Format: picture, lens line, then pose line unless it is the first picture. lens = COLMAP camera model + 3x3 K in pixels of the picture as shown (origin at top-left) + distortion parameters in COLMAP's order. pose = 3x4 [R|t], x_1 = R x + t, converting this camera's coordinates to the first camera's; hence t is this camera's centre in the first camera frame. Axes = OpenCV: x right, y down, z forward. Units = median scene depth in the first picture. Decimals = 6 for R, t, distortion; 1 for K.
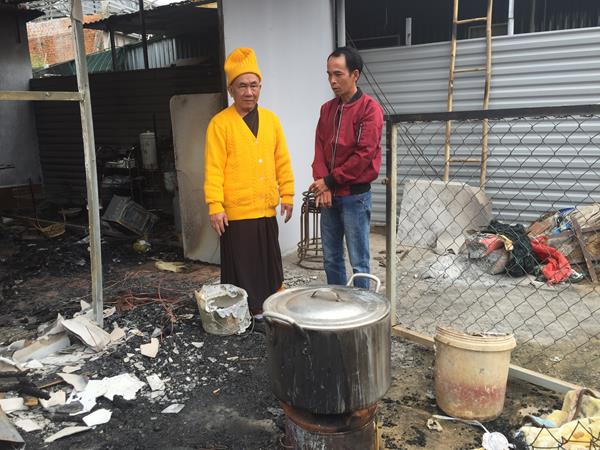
lens RADIAL K [[506.1, 0, 303.6], [0, 506.1, 232.1], [0, 0, 1]] dist [0.084259, -0.121630]
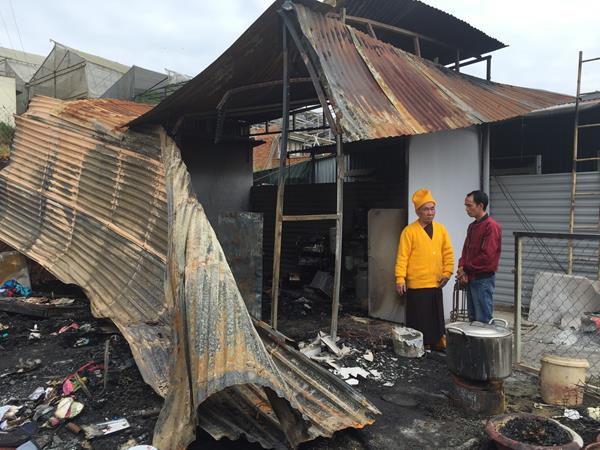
lens RADIAL K [[506.1, 0, 303.6], [0, 506.1, 232.1], [0, 0, 1]] dist [0.084259, -0.121630]
pose [[0.965232, 0.036946, -0.258771, -0.070958], [-0.078942, 0.984938, -0.153834, 0.082695], [0.249190, 0.168913, 0.953610, -0.747861]]
